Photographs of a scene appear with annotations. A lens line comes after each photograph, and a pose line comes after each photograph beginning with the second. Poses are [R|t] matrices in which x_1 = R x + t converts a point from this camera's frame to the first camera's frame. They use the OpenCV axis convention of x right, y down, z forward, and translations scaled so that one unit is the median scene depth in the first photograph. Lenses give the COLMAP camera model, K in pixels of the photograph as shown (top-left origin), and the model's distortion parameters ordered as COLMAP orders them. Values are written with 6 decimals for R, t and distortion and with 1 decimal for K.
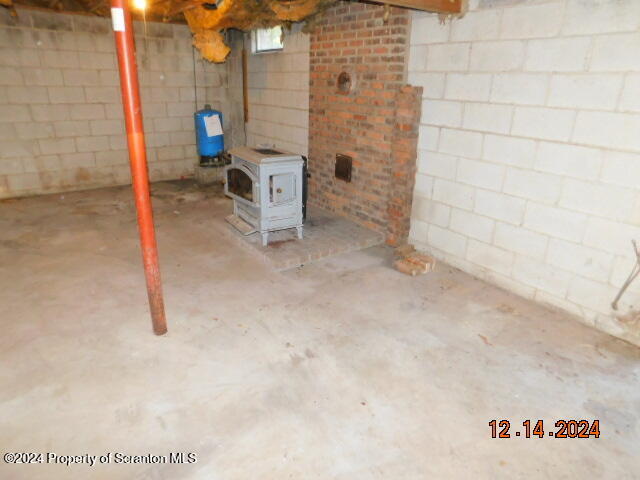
lens RADIAL K [[413.9, 0, 320.0], [0, 413.9, 240.0], [0, 0, 1]] dist [-0.067921, 0.053154]
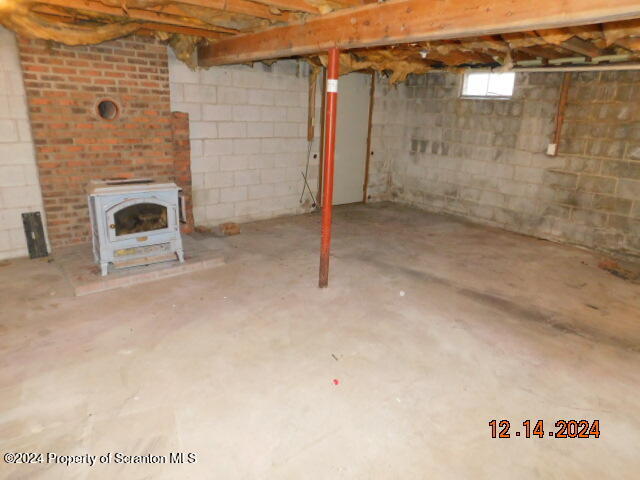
lens RADIAL K [[413.9, 0, 320.0], [0, 413.9, 240.0], [0, 0, 1]] dist [-0.067921, 0.053154]
pose [[-0.056418, -0.323598, 0.944511, -1.159625], [0.321637, 0.889694, 0.324029, -0.271997], [-0.945181, 0.322071, 0.053886, 0.583216]]
